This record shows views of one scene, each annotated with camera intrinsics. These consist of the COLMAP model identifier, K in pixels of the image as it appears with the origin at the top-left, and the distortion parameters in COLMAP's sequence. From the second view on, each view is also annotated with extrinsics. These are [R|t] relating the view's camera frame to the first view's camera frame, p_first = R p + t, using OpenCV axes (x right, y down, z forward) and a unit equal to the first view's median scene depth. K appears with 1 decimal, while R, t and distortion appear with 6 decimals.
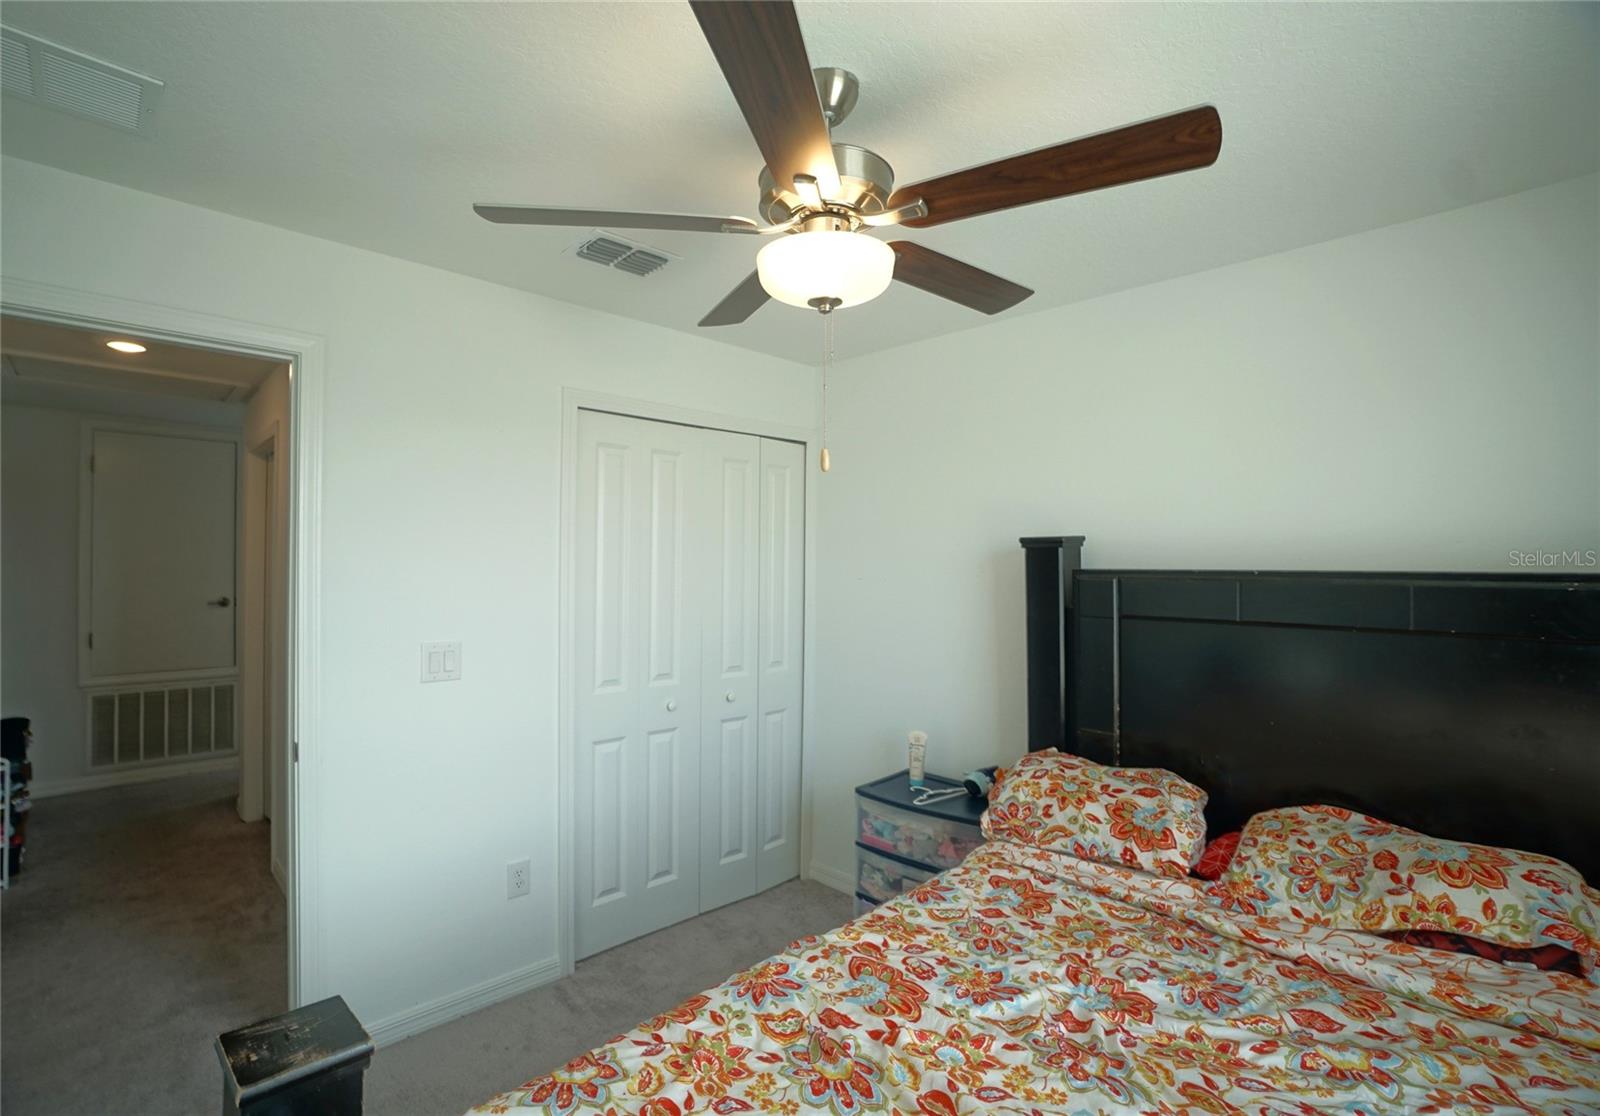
lens RADIAL K [[736.7, 0, 741.6], [0, 736.7, 560.3], [0, 0, 1]] dist [-0.070967, 0.027957]
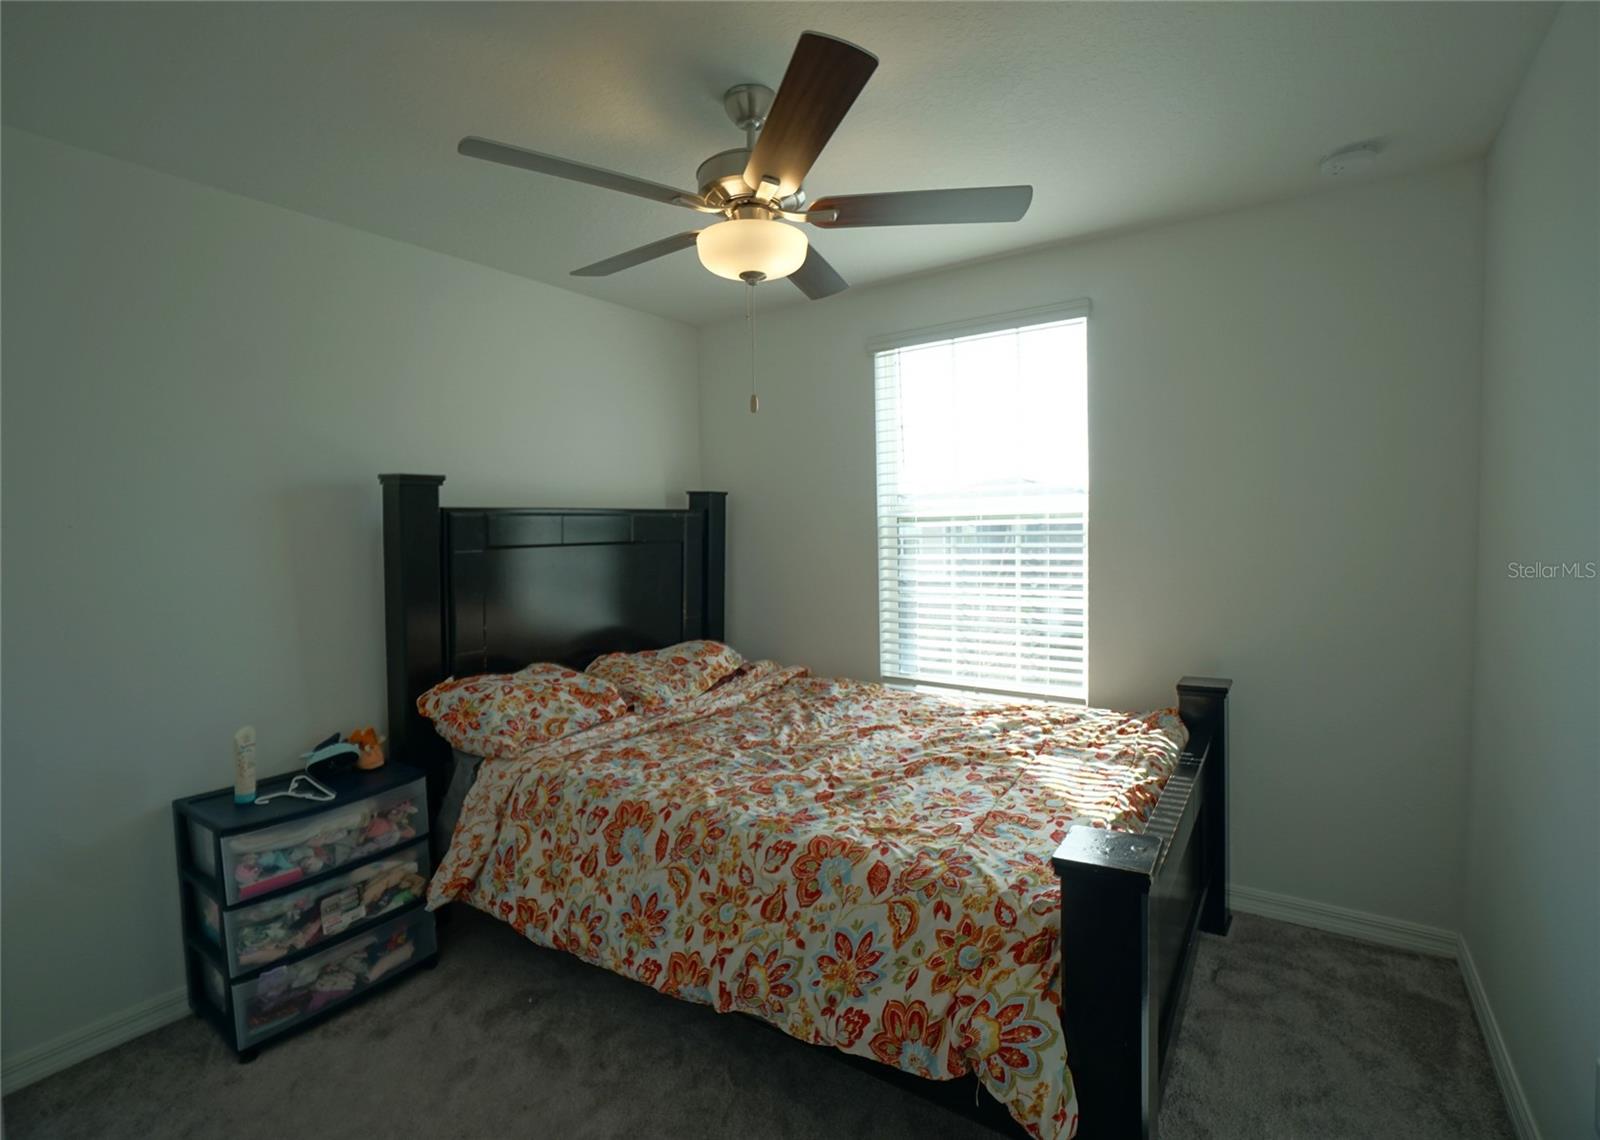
lens RADIAL K [[738.5, 0, 800.0], [0, 738.5, 570.0], [0, 0, 1]] dist [-0.000997, -0.000062]
pose [[-0.204831, -0.059009, 0.977017, -1.151453], [0.014630, 0.997885, 0.063336, 0.071718], [-0.978688, 0.027267, -0.203535, 1.178826]]
